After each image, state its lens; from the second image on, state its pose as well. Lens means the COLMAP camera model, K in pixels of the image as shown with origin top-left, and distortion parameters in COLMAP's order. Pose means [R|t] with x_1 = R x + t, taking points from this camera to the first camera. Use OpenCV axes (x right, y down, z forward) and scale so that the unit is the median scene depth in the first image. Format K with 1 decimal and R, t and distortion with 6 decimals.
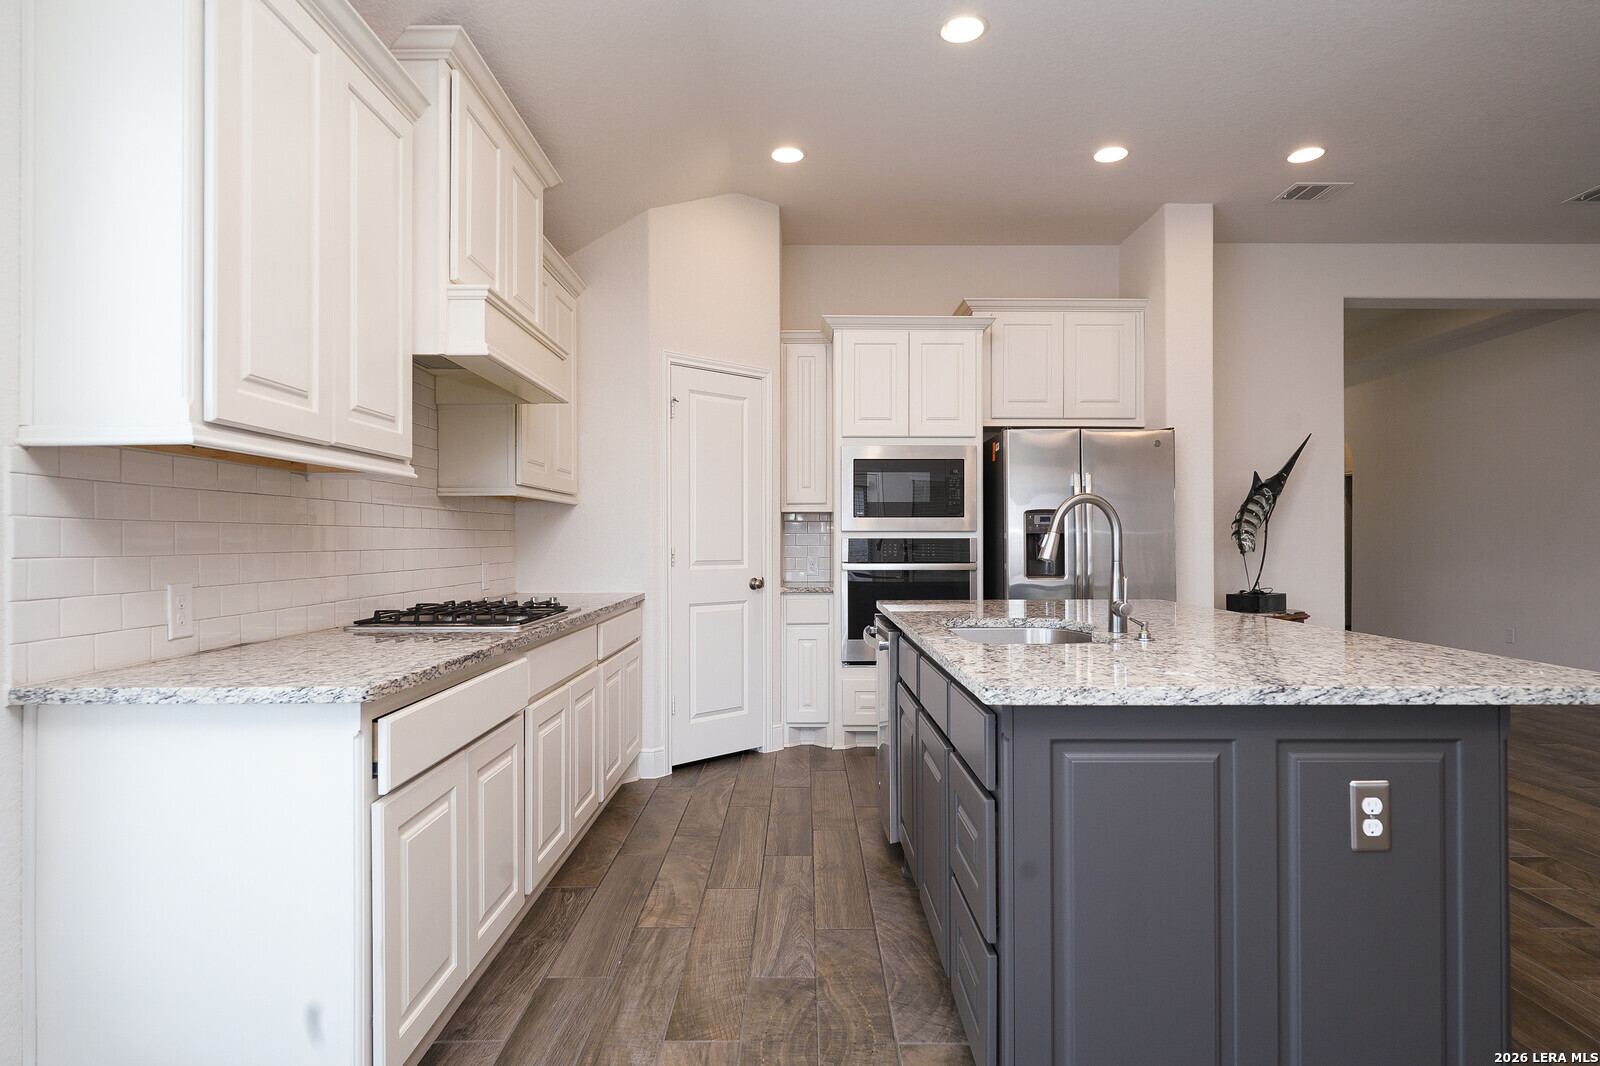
lens RADIAL K [[883.7, 0, 799.3], [0, 883.7, 536.8], [0, 0, 1]] dist [0.005257, 0.001441]
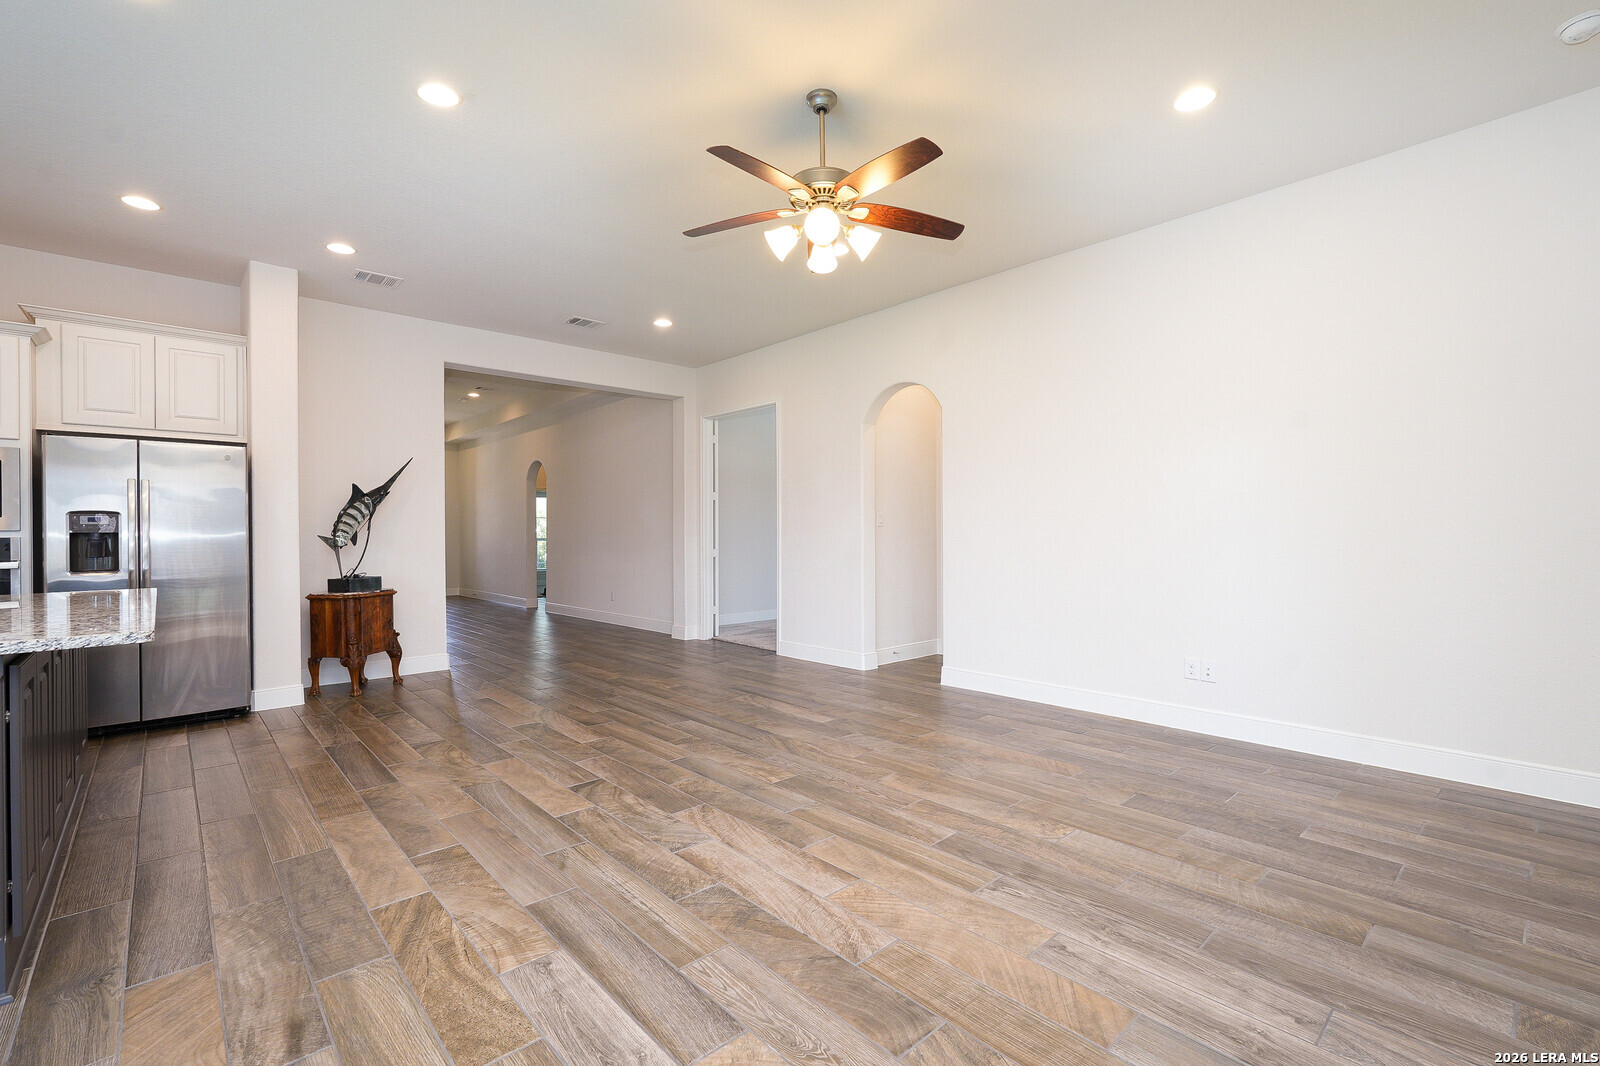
lens RADIAL K [[700.8, 0, 803.3], [0, 700.8, 536.5], [0, 0, 1]] dist [-0.009213, 0.006517]
pose [[0.743230, -0.009346, 0.668970, 0.350450], [0.006409, 0.999956, 0.006850, 0.000659], [-0.669005, -0.000804, 0.743257, -0.230779]]
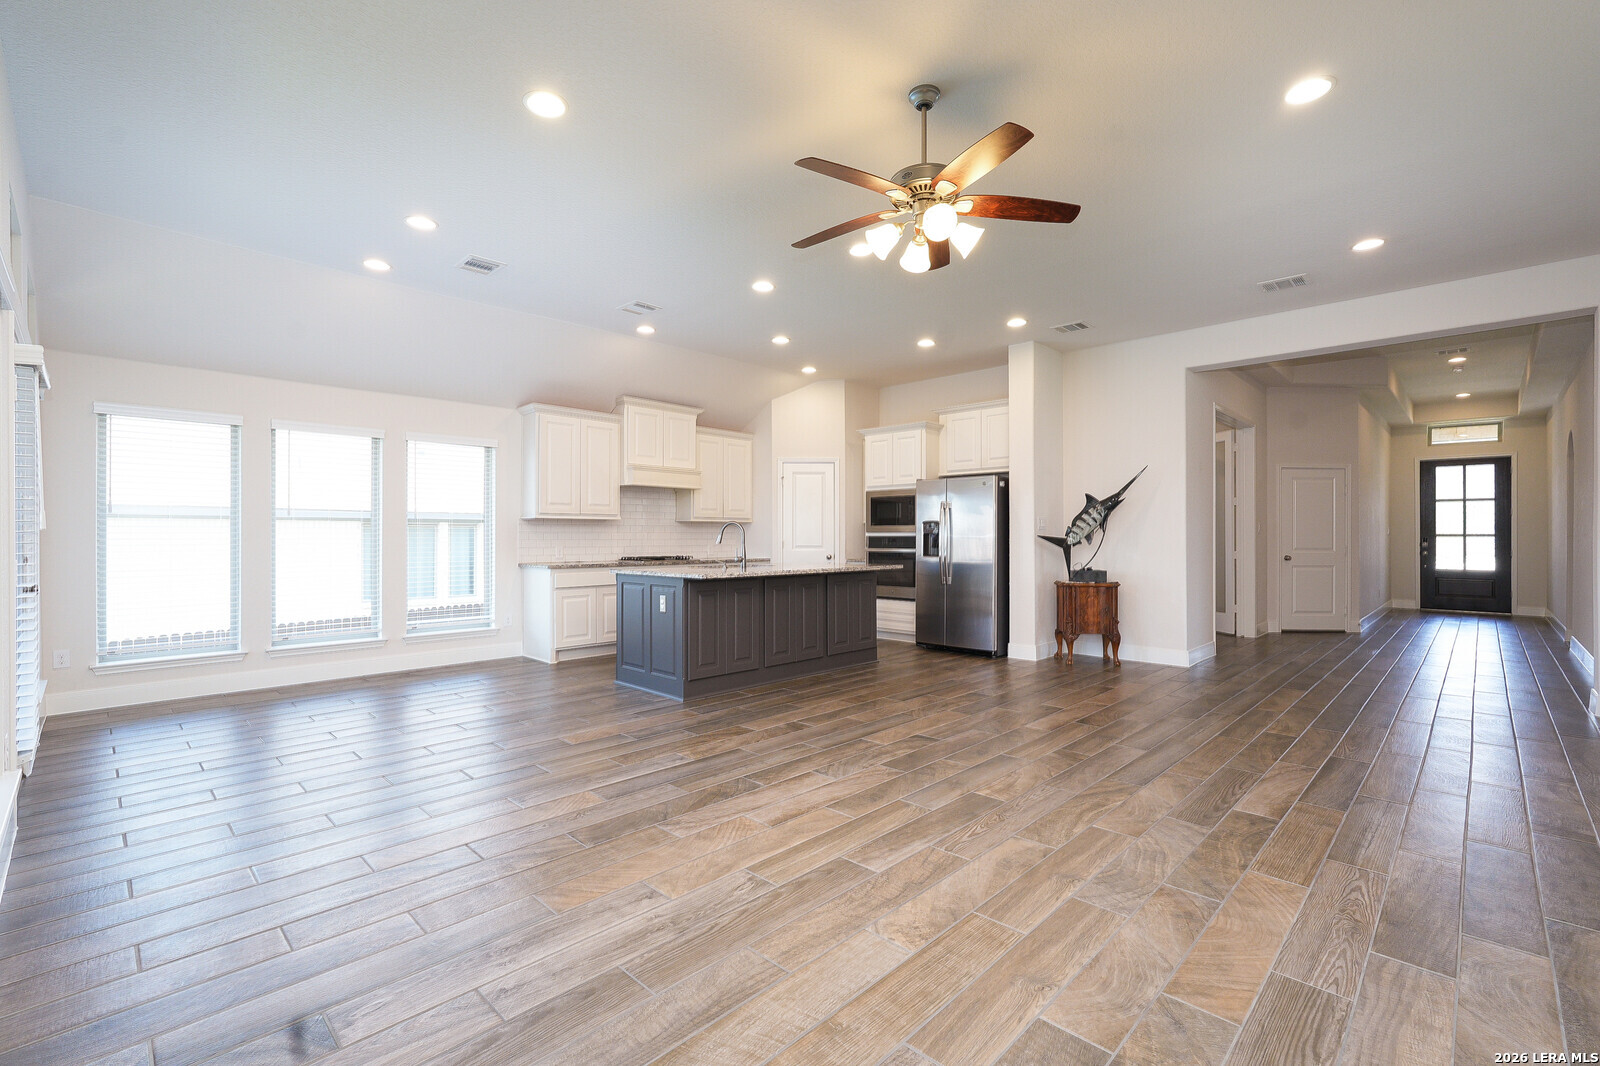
lens RADIAL K [[700.8, 0, 803.3], [0, 700.8, 536.5], [0, 0, 1]] dist [-0.009213, 0.006517]
pose [[0.716805, -0.000953, -0.697273, 1.145007], [0.001804, 0.999998, 0.000489, 0.001255], [0.697272, -0.001608, 0.716805, -0.294474]]
